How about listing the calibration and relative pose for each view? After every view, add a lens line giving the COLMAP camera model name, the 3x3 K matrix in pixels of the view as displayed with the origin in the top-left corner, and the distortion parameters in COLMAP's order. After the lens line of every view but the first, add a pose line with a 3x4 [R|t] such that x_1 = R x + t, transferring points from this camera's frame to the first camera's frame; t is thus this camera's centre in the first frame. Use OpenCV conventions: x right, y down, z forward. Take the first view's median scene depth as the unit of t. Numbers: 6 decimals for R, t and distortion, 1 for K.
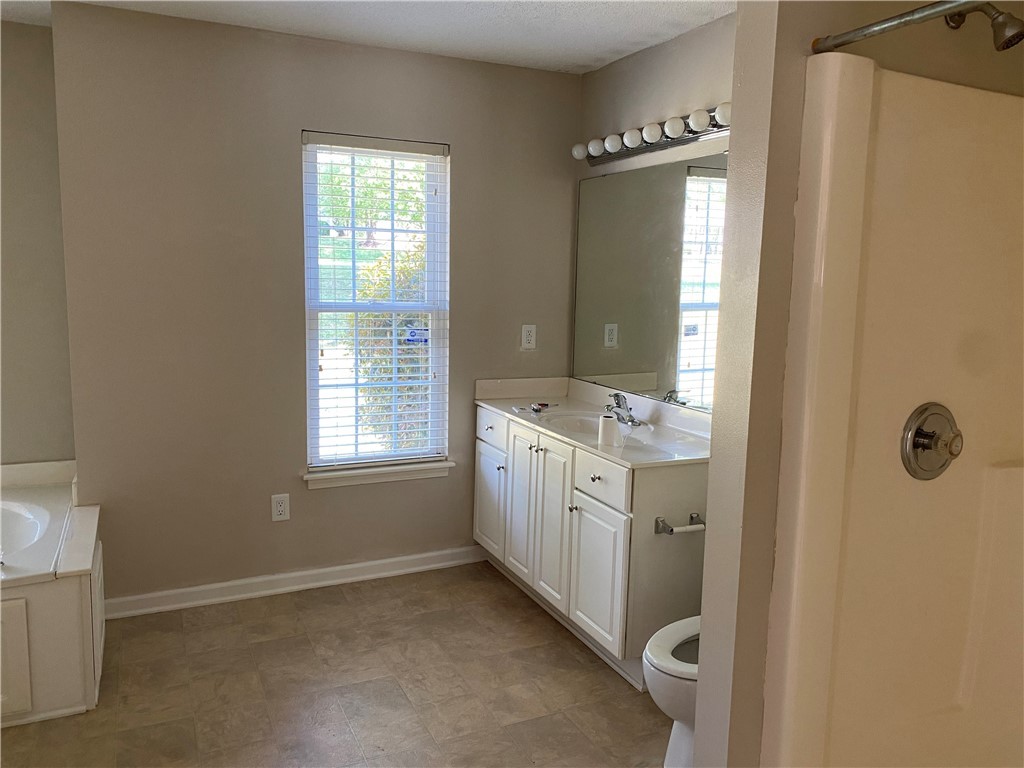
lens RADIAL K [[792.6, 0, 507.6], [0, 792.6, 385.2], [0, 0, 1]] dist [0.037263, -0.027343]
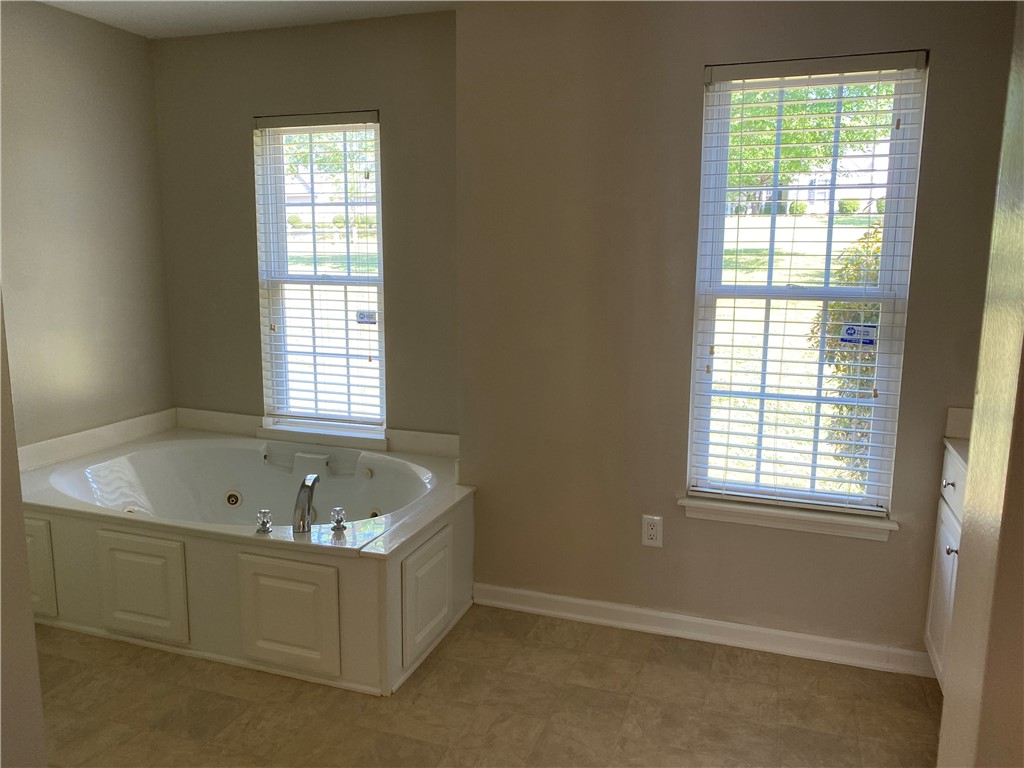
lens RADIAL K [[792.6, 0, 516.5], [0, 792.6, 384.5], [0, 0, 1]] dist [0.037263, -0.027343]
pose [[0.721145, 0.104642, -0.684836, 0.167932], [-0.095234, 0.994116, 0.051616, -0.028834], [0.686207, 0.027997, 0.726867, 0.295923]]
